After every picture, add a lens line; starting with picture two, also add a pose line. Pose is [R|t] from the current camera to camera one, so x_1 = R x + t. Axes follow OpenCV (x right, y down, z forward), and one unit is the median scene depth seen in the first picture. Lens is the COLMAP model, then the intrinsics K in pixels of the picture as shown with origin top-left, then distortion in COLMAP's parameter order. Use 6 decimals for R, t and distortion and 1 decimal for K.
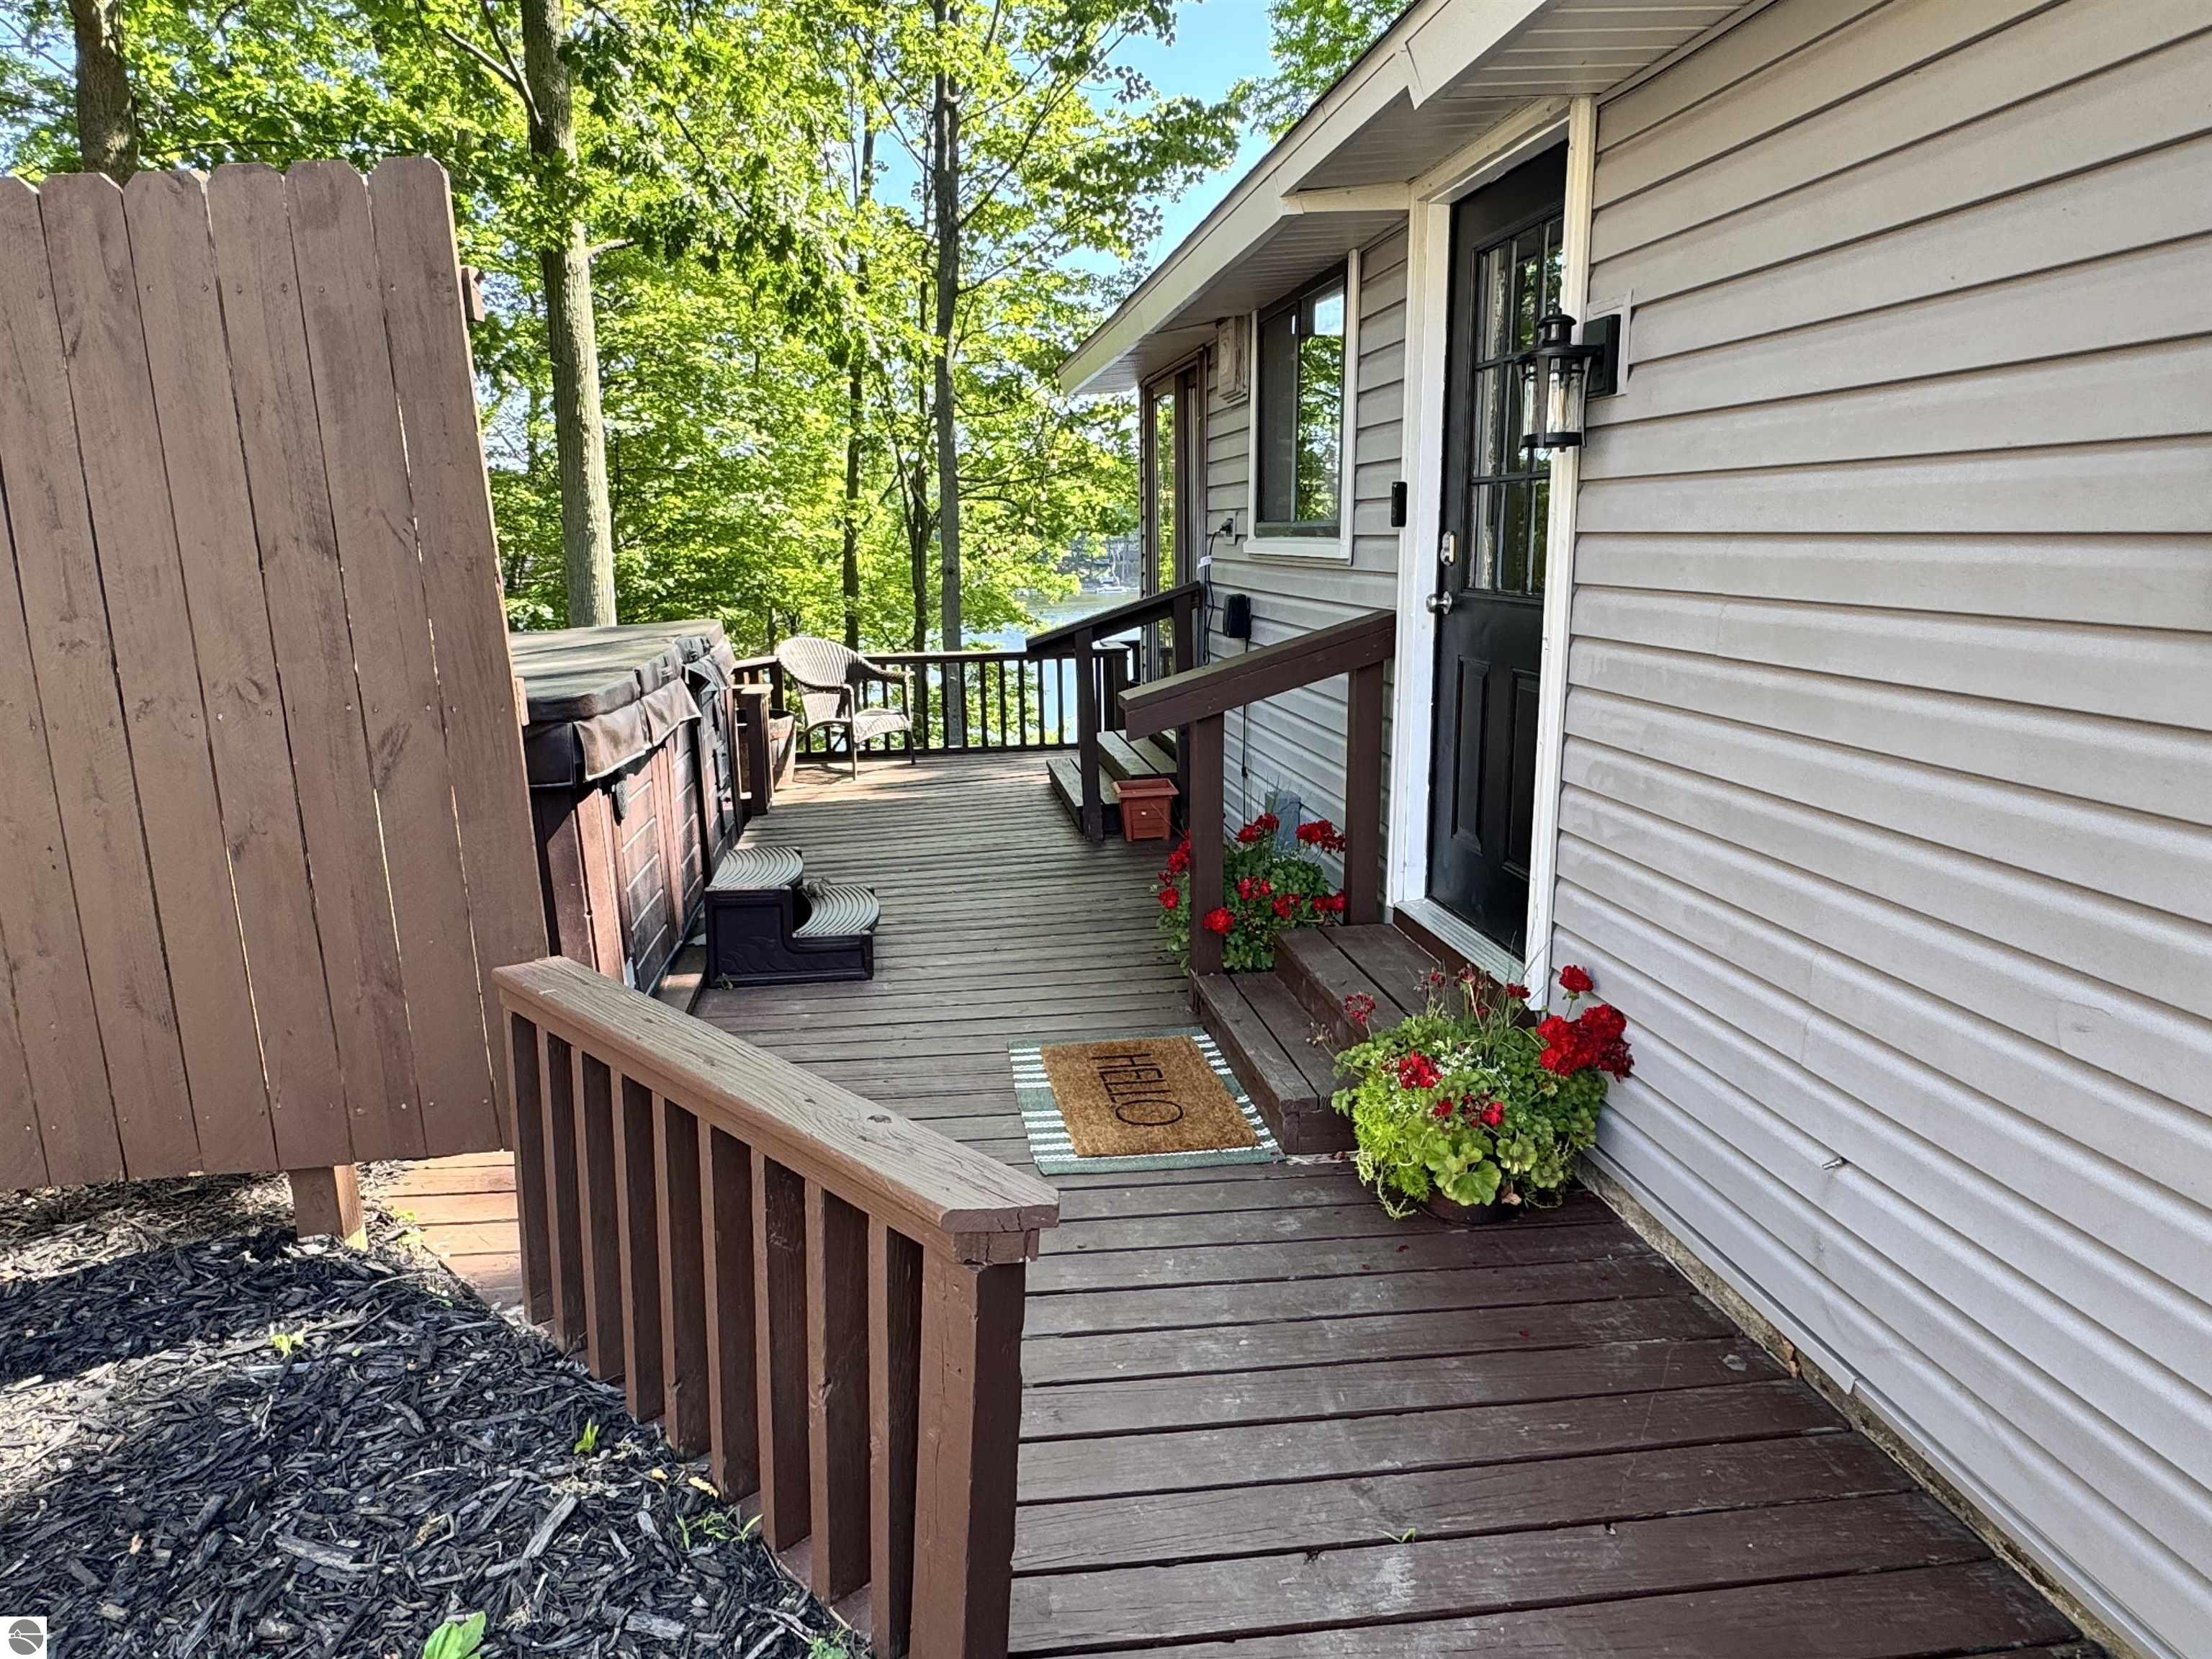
lens RADIAL K [[1367.7, 0, 1106.0], [0, 1367.7, 829.5], [0, 0, 1]] dist [-0.004317, -0.001054]
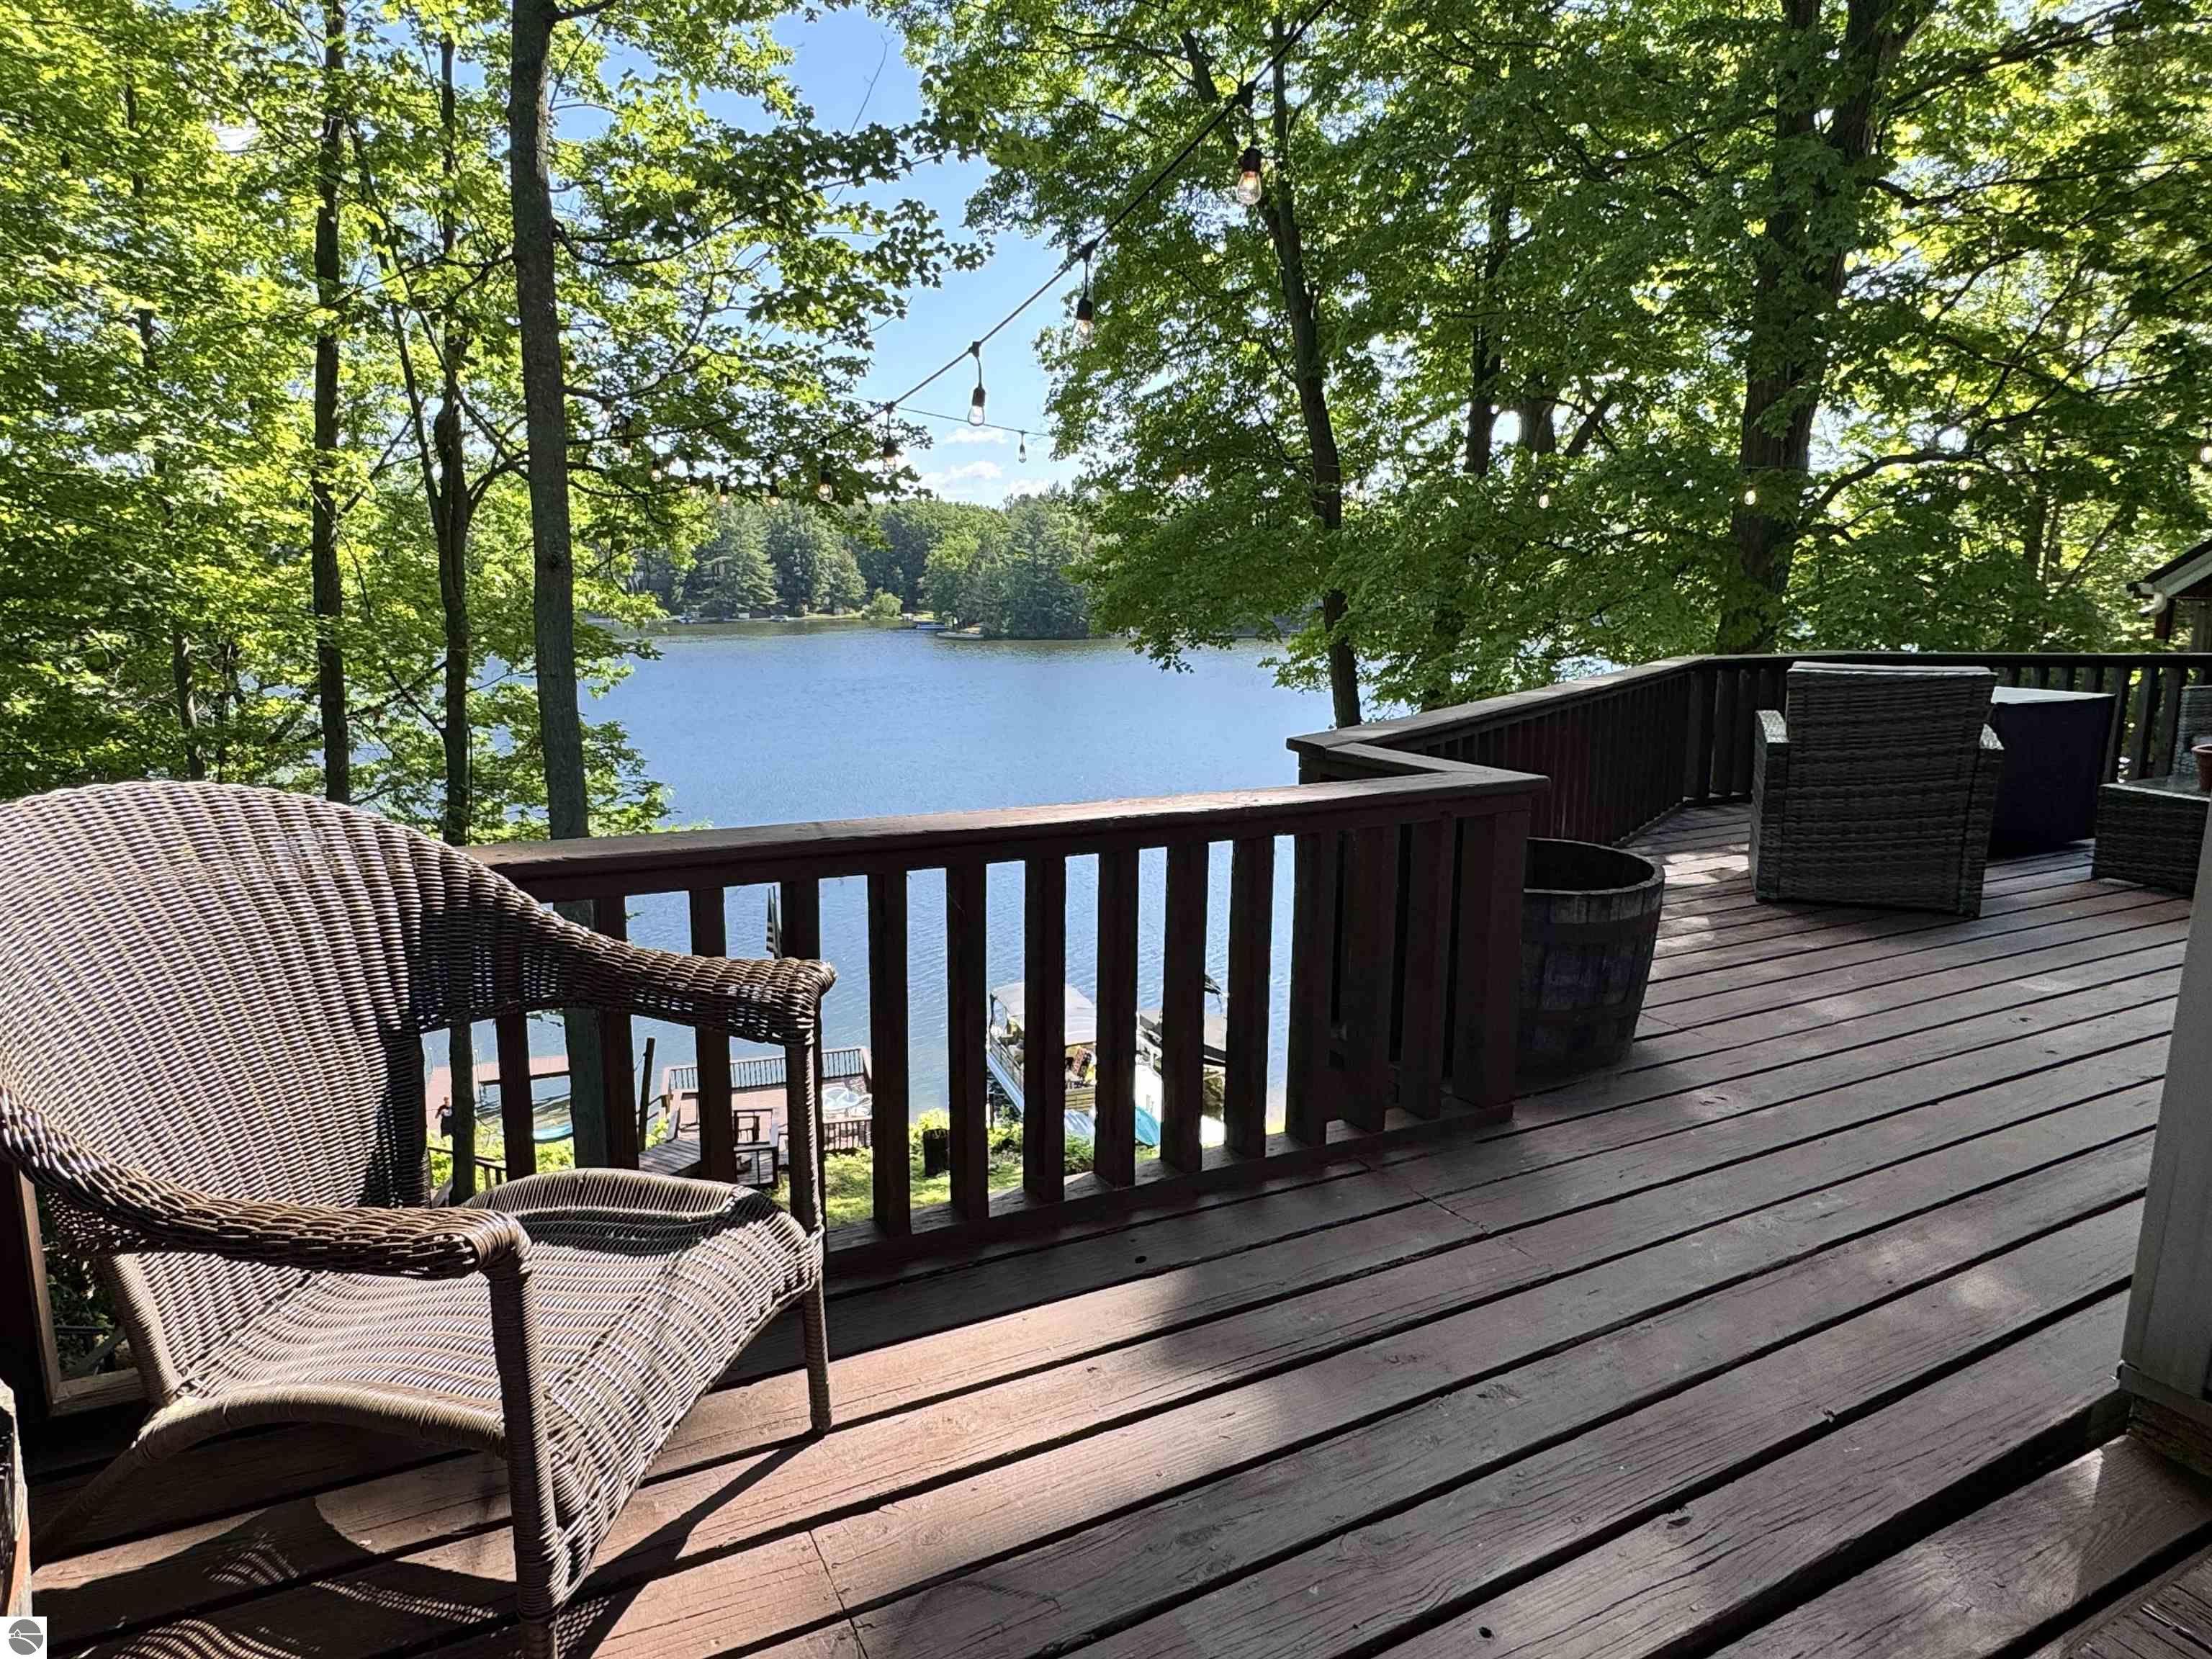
lens RADIAL K [[1367.7, 0, 1106.0], [0, 1367.7, 829.5], [0, 0, 1]] dist [-0.004317, -0.001054]
pose [[0.942687, -0.034905, 0.331848, -0.067172], [0.042278, 0.998993, -0.015021, -0.053425], [-0.330989, 0.028190, 0.943213, 0.324445]]
